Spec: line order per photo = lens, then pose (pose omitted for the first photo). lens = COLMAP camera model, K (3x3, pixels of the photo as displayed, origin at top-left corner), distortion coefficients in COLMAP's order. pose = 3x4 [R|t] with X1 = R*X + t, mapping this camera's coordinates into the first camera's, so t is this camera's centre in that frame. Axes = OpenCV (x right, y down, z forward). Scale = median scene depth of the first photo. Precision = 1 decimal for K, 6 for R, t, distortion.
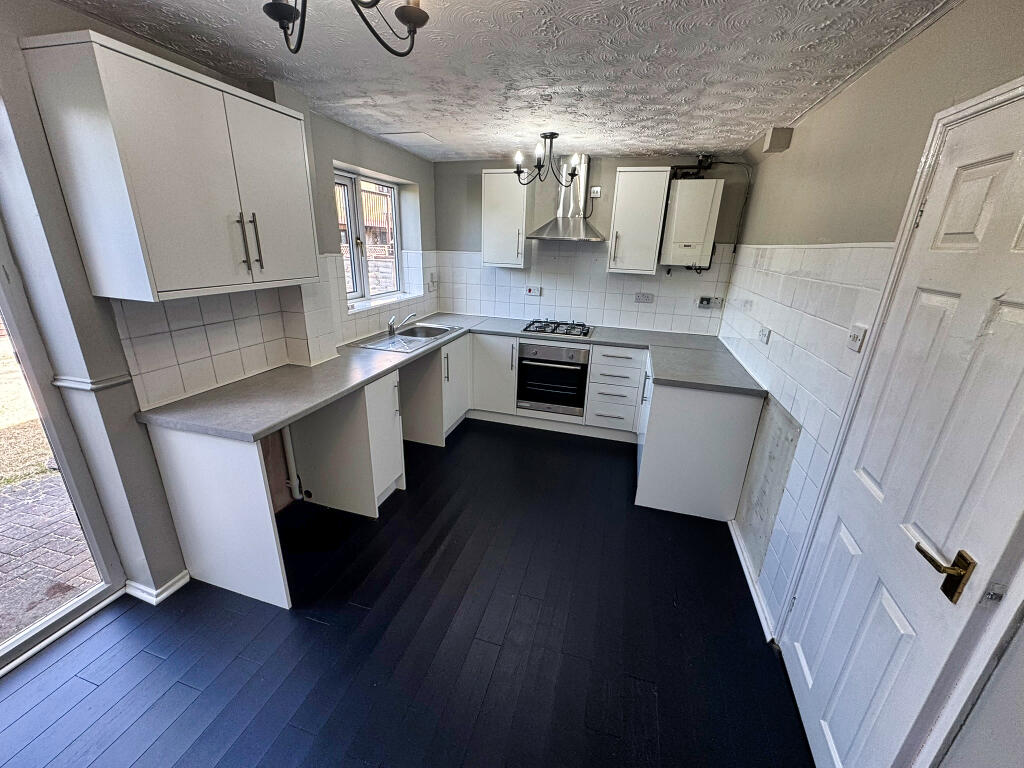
lens RADIAL K [[411.8, 0, 512.6], [0, 411.8, 384.7], [0, 0, 1]] dist [0.000065, -0.000001]
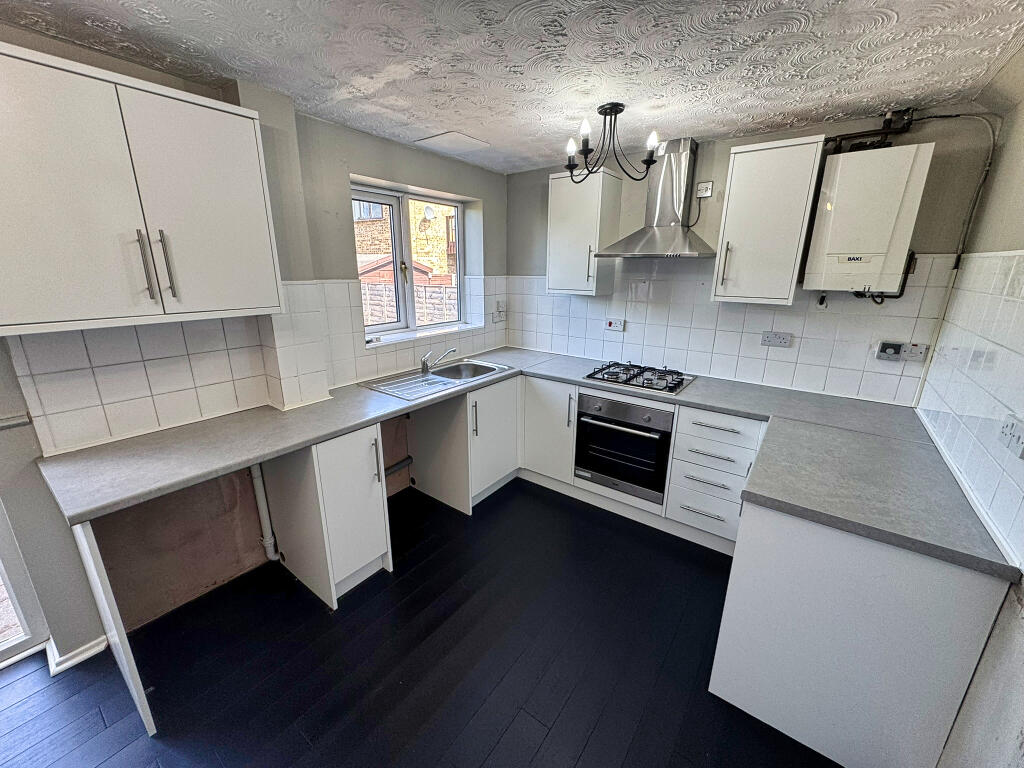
lens RADIAL K [[411.8, 0, 510.1], [0, 411.8, 383.5], [0, 0, 1]] dist [0.000065, -0.000001]
pose [[0.934670, 0.072464, -0.348052, 0.178949], [-0.094844, 0.994350, -0.047675, -0.078955], [0.342631, 0.077571, 0.936262, 0.277482]]
